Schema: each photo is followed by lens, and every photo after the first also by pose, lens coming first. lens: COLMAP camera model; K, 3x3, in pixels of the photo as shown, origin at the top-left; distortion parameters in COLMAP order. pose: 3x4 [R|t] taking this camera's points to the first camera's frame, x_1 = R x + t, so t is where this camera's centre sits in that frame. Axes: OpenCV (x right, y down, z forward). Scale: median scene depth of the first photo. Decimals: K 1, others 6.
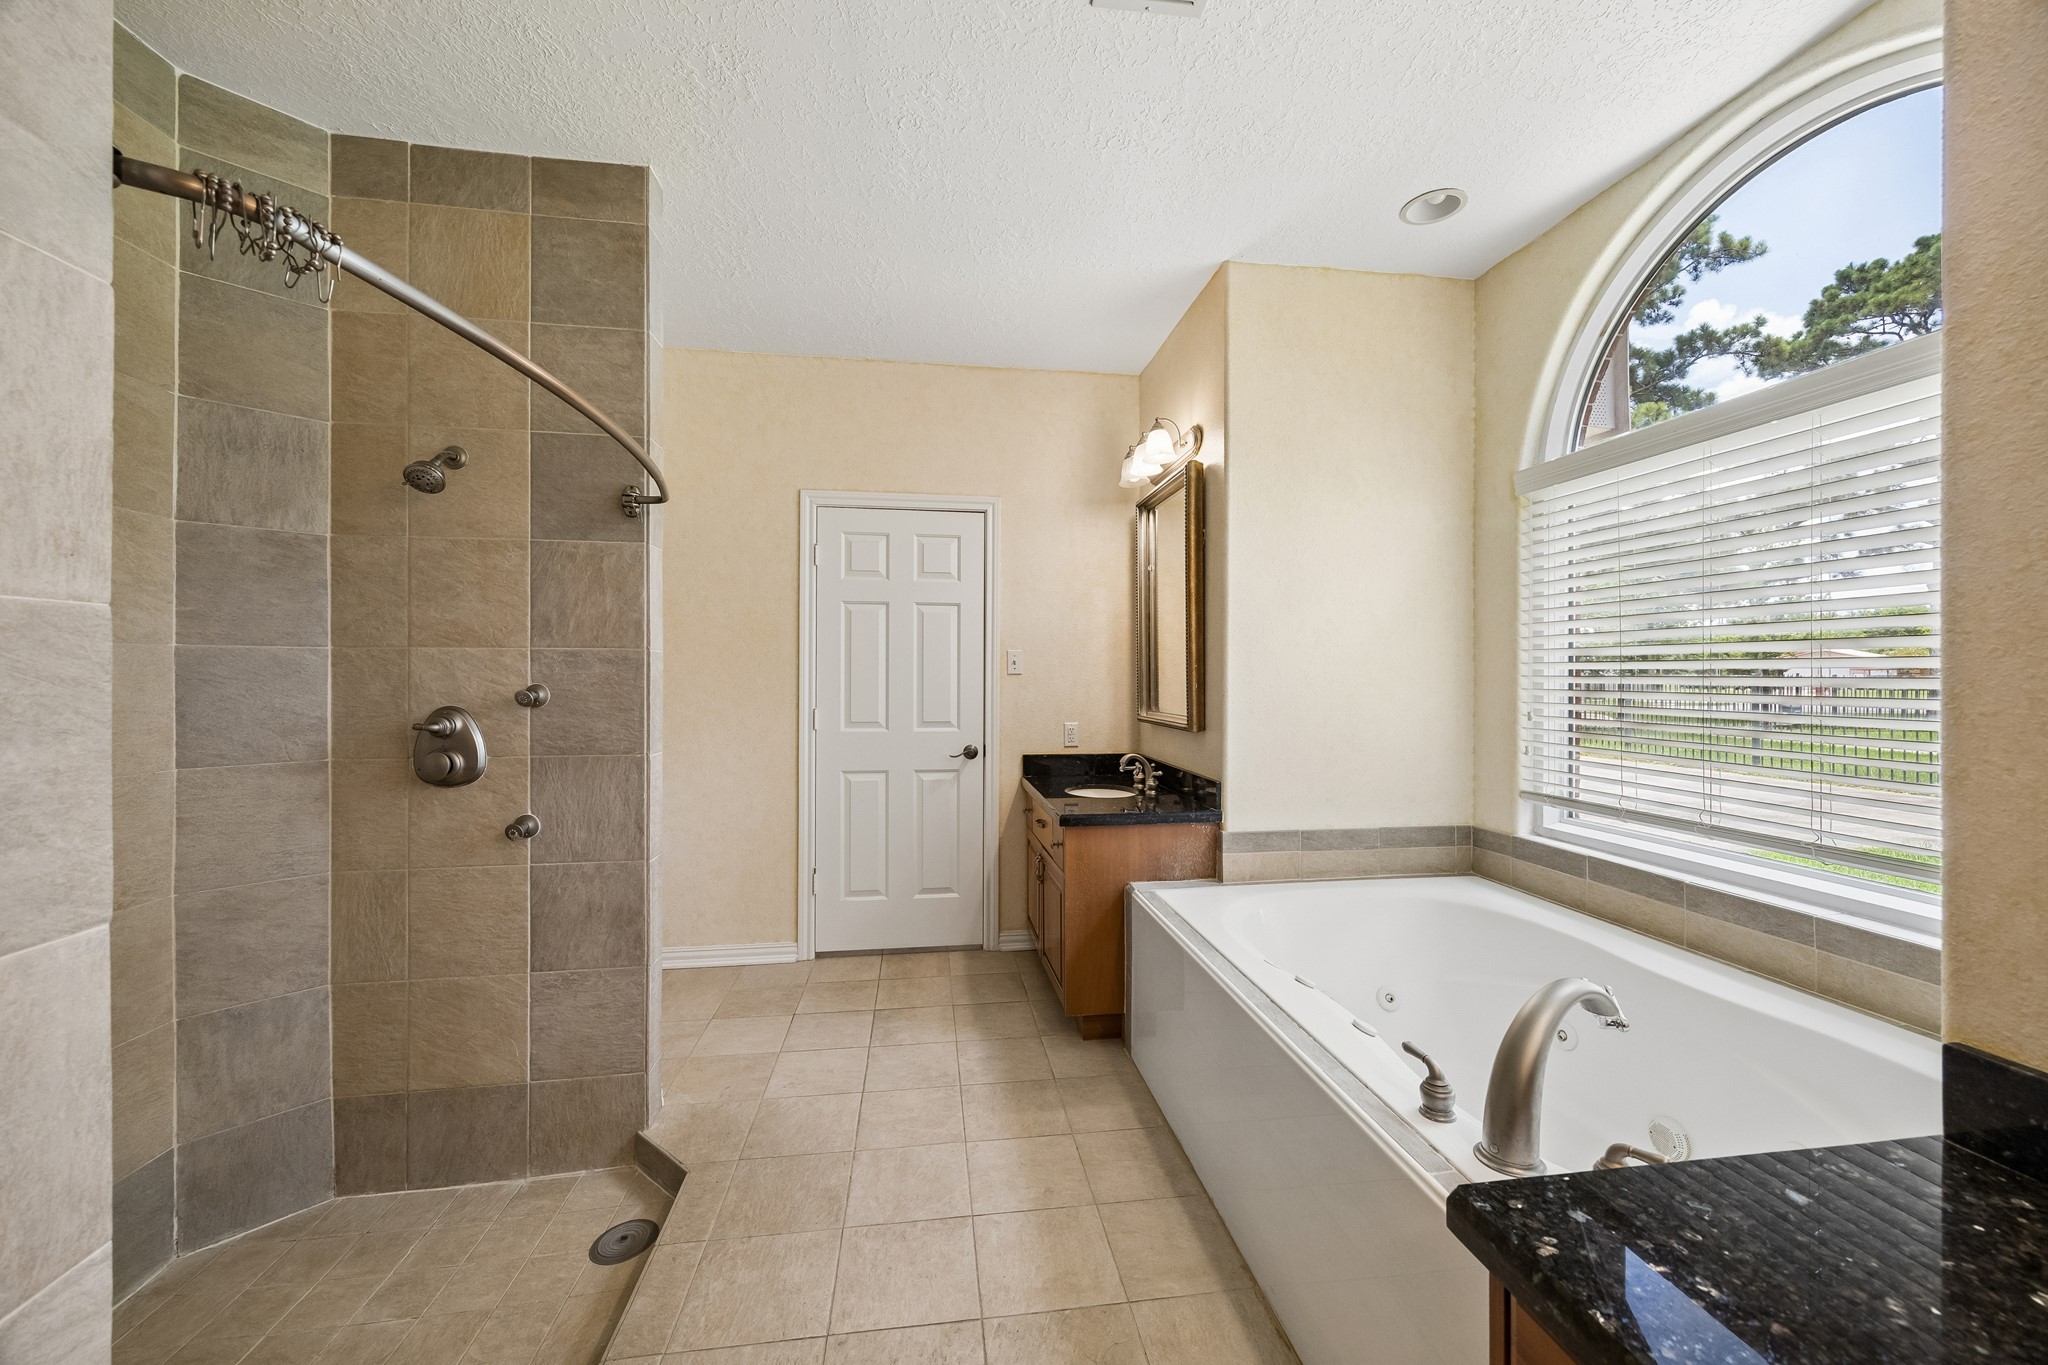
lens RADIAL K [[787.9, 0, 1035.5], [0, 787.9, 674.5], [0, 0, 1]] dist [0.001113, -0.000248]
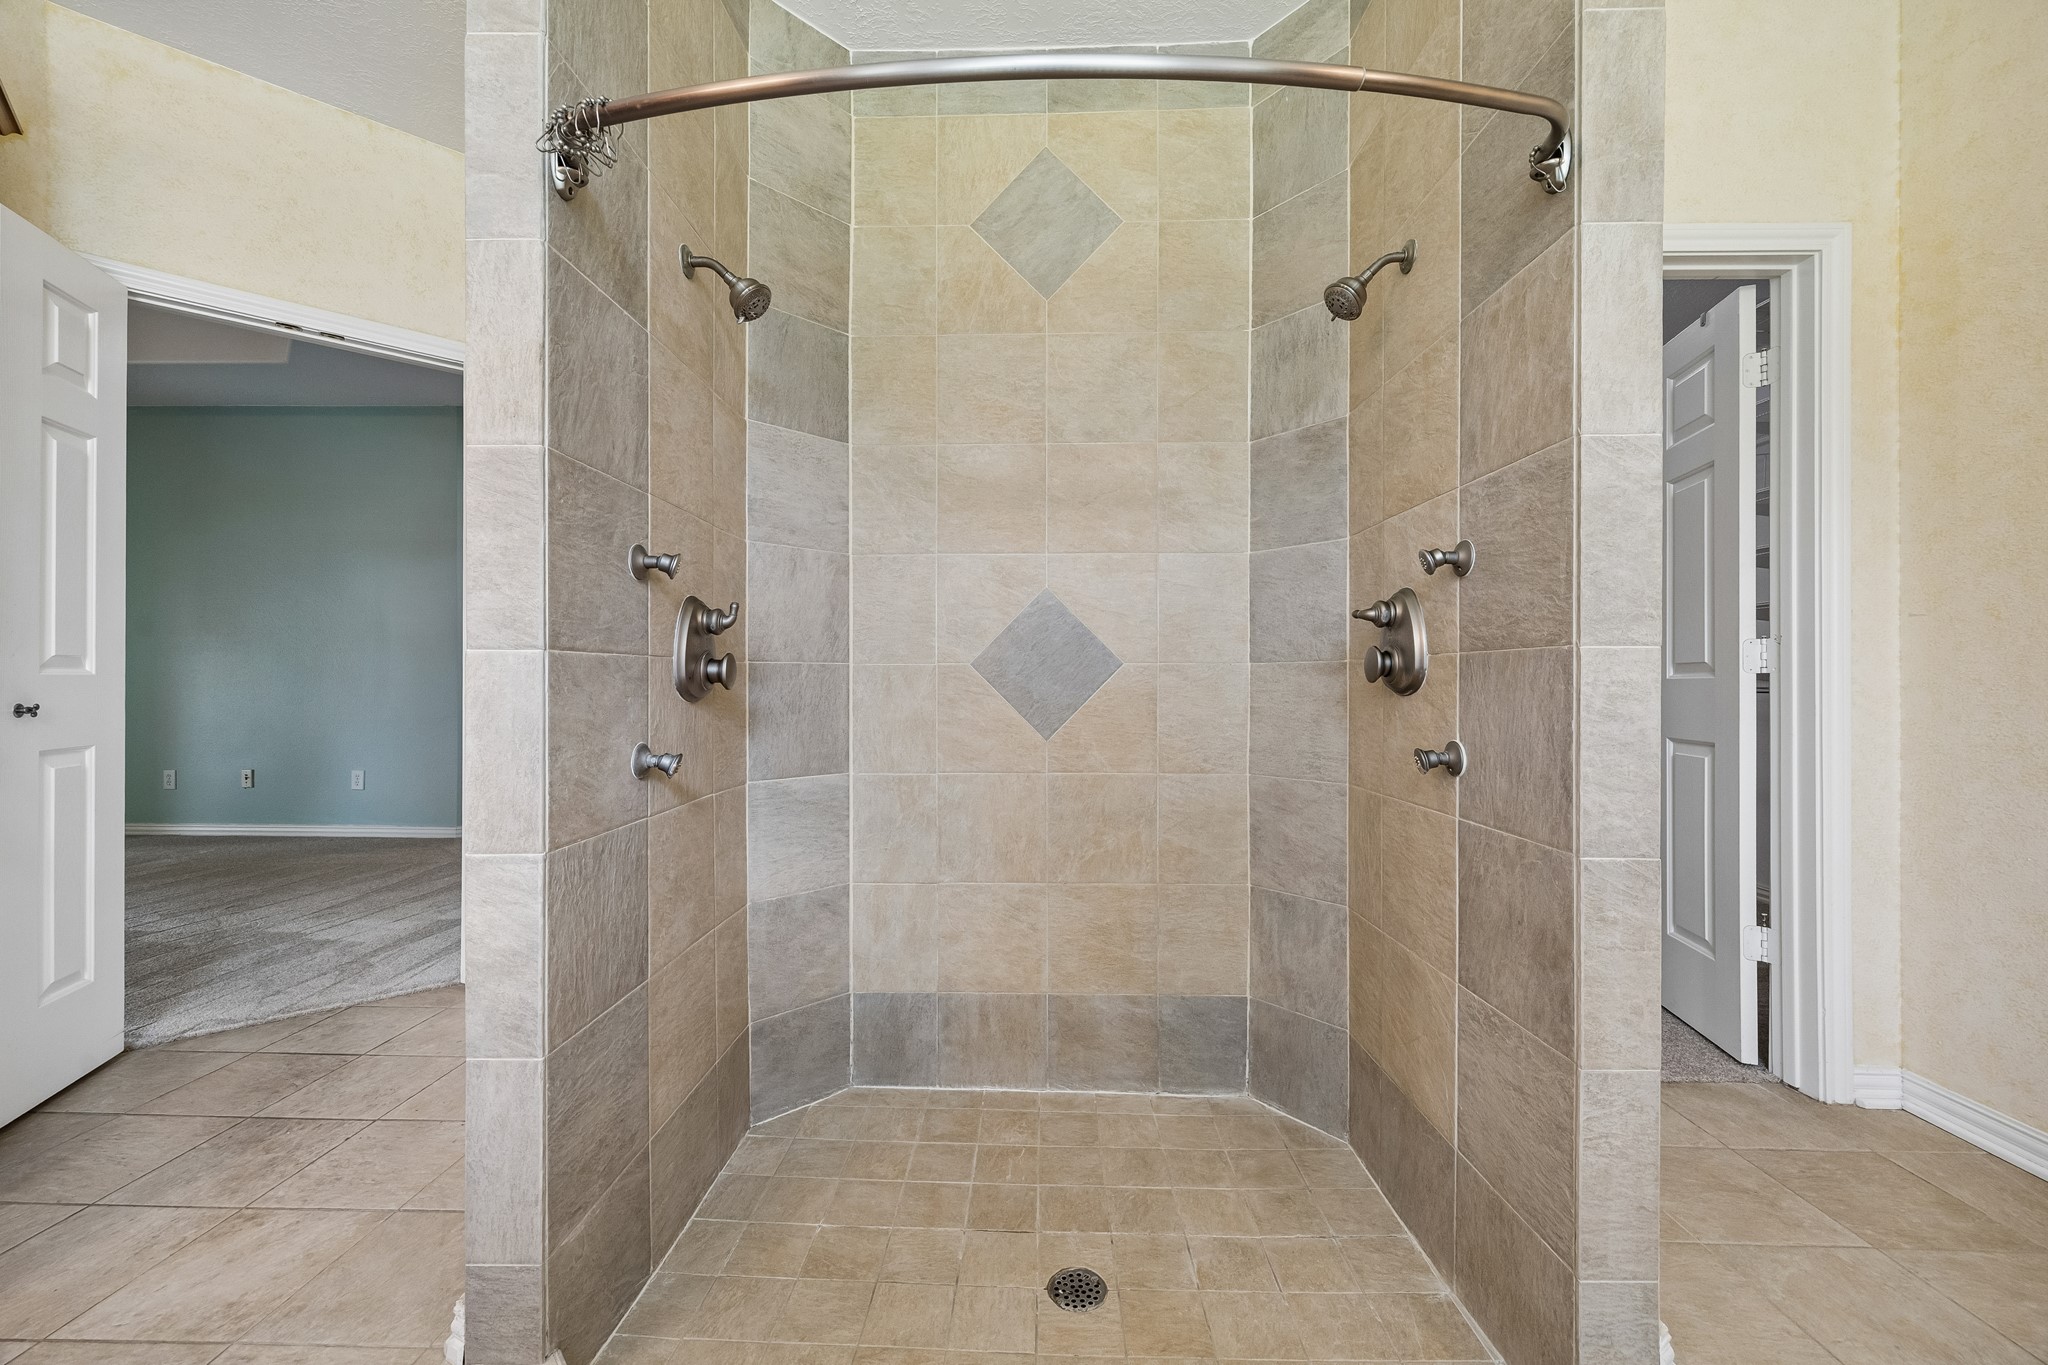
lens RADIAL K [[787.9, 0, 1019.6], [0, 787.9, 683.8], [0, 0, 1]] dist [0.001113, -0.000248]
pose [[-0.173752, 0.000466, -0.984789, 0.072205], [-0.002159, 0.999997, 0.000855, 0.139964], [0.984787, 0.002275, -0.173751, 0.812857]]
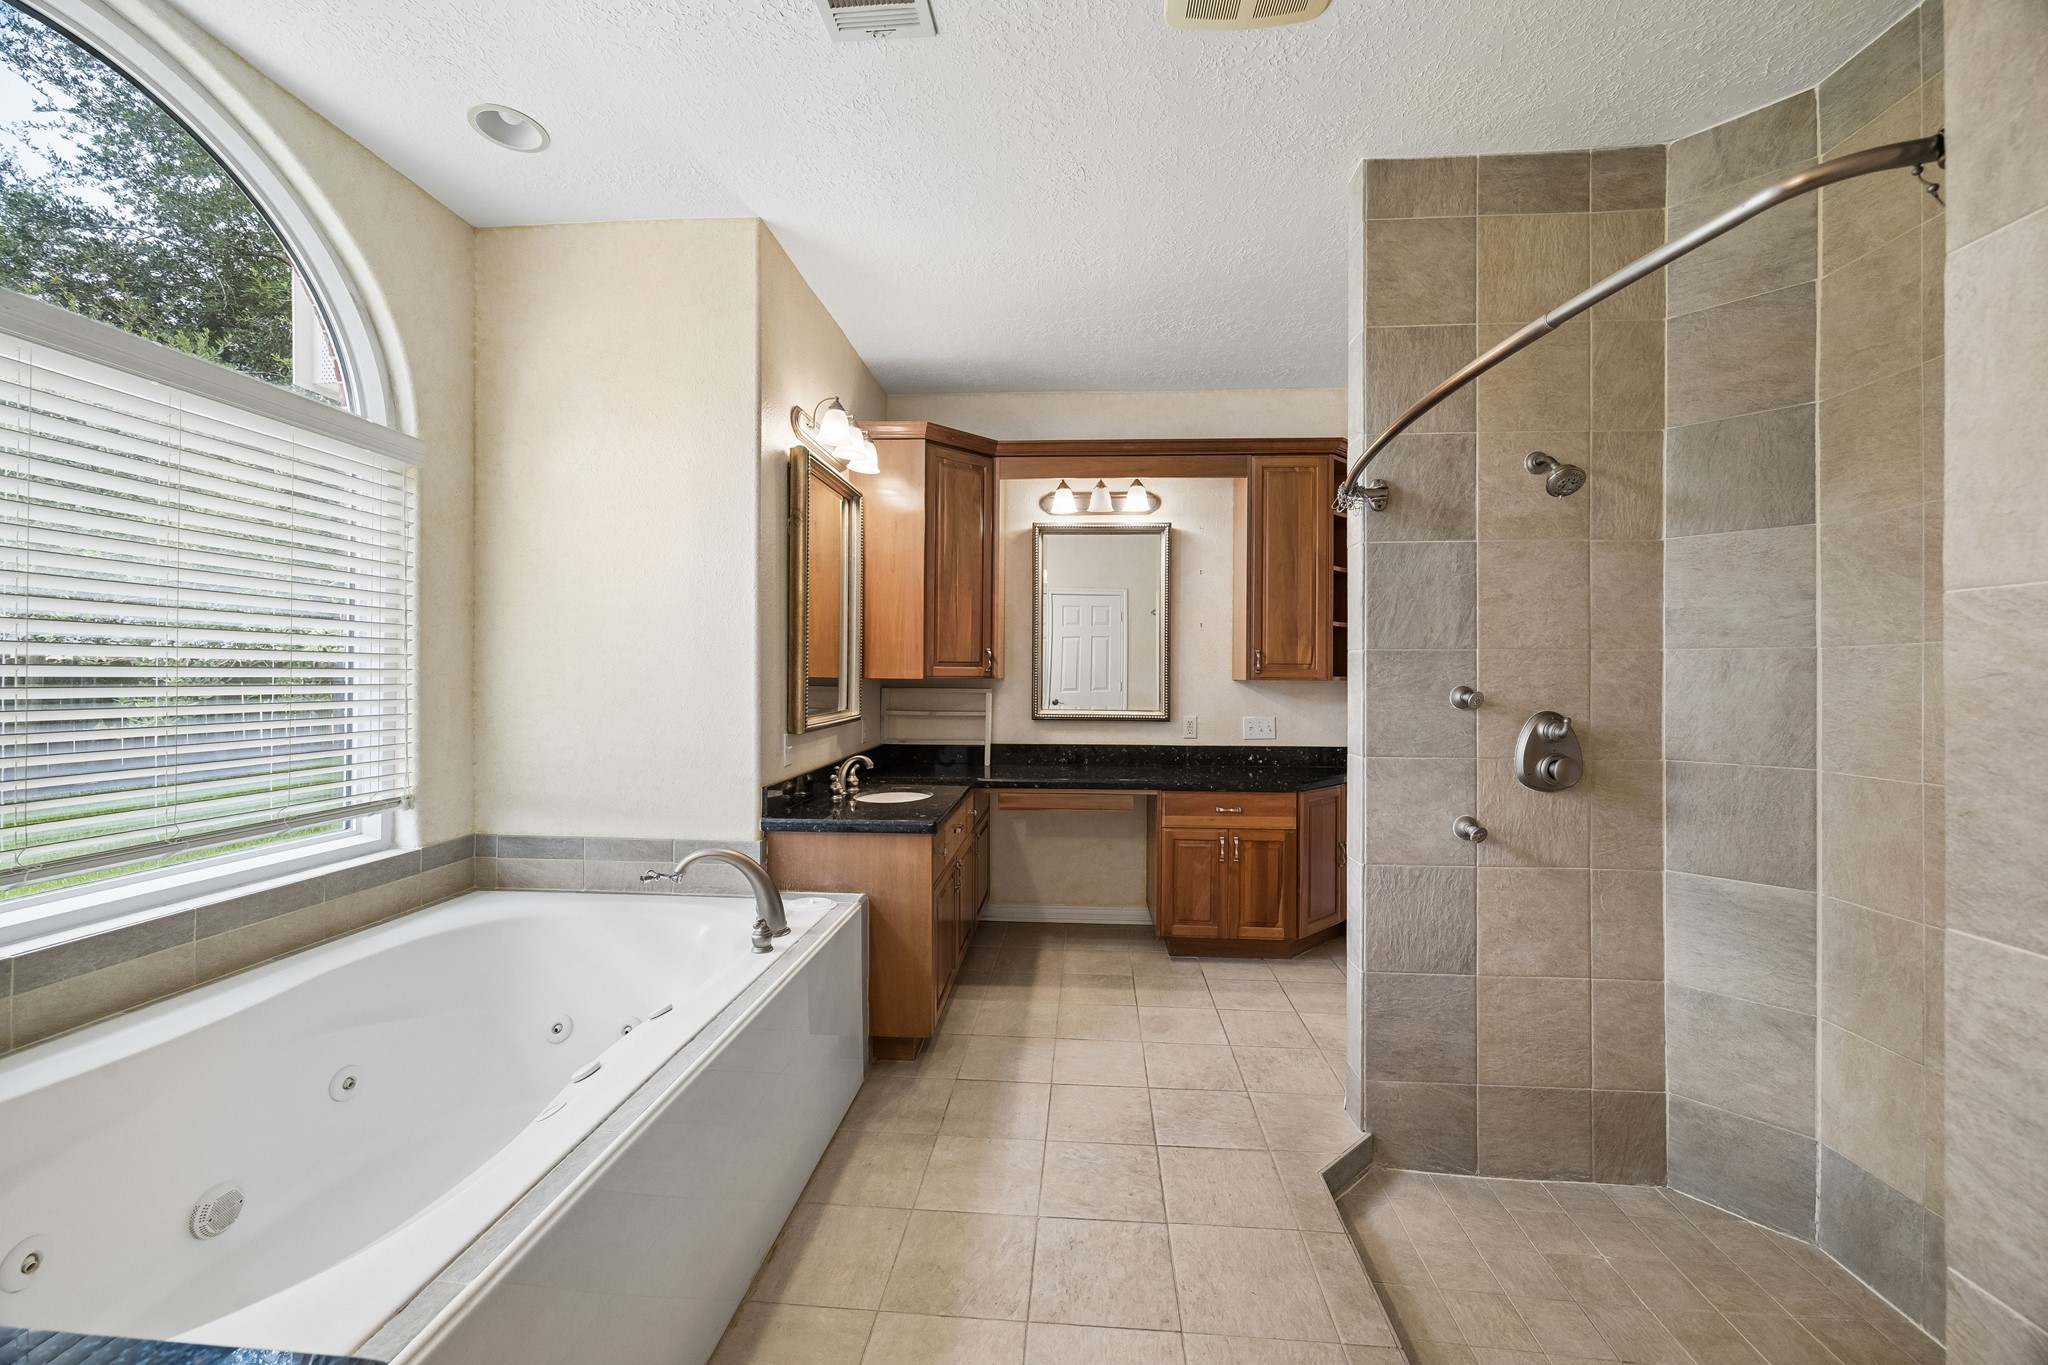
lens RADIAL K [[787.9, 0, 1032.6], [0, 787.9, 682.3], [0, 0, 1]] dist [0.001113, -0.000248]
pose [[-0.975446, -0.008470, 0.220077, -0.222309], [-0.006039, 0.999913, 0.011716, 0.004671], [-0.220157, 0.010099, -0.975412, 1.526397]]
